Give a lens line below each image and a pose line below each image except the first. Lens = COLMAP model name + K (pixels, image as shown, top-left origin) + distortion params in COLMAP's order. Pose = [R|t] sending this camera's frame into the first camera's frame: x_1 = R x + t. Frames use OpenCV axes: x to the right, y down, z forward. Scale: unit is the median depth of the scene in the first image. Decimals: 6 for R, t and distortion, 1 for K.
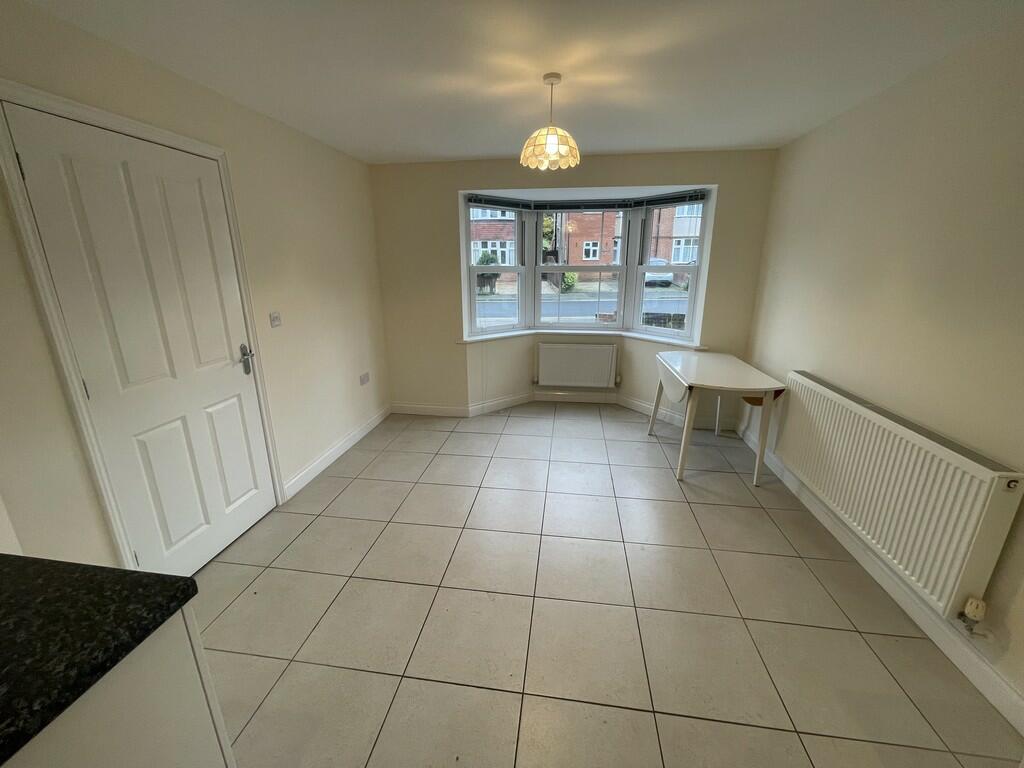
lens RADIAL K [[412.9, 0, 514.6], [0, 412.9, 383.0], [0, 0, 1]] dist [-0.011848, -0.000172]
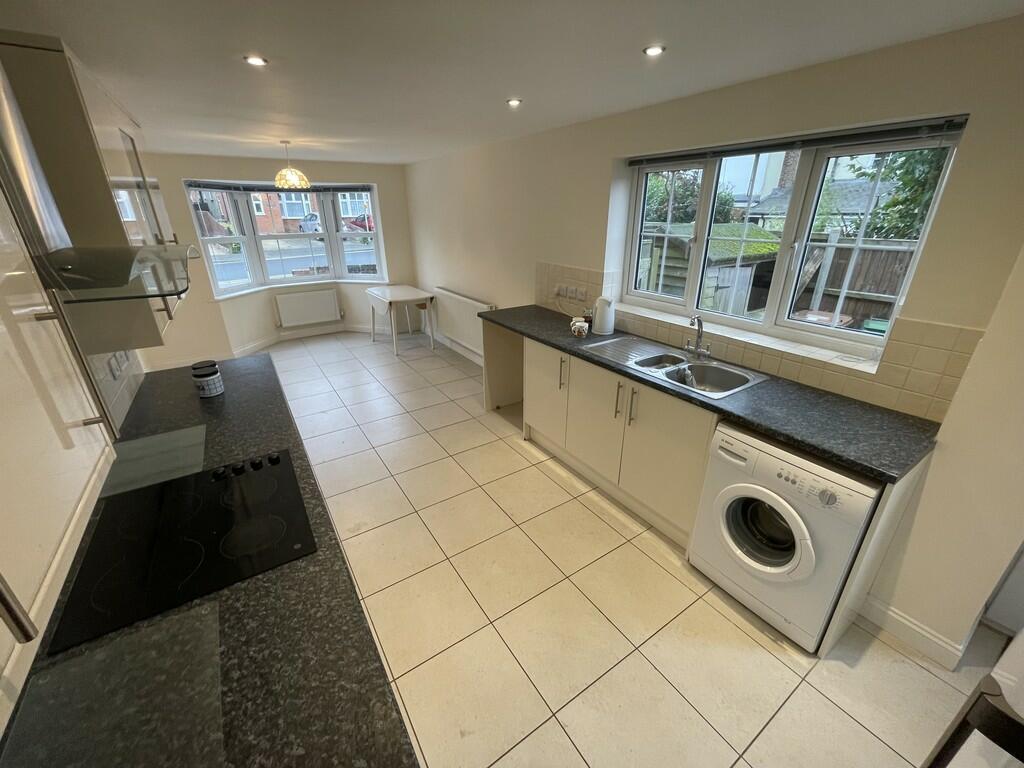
lens RADIAL K [[412.9, 0, 512.5], [0, 412.9, 386.2], [0, 0, 1]] dist [-0.011848, -0.000172]
pose [[0.748410, -0.261651, 0.609444, -0.294070], [0.188861, 0.964926, 0.182344, 0.103239], [-0.635778, -0.021367, 0.771576, -0.595194]]
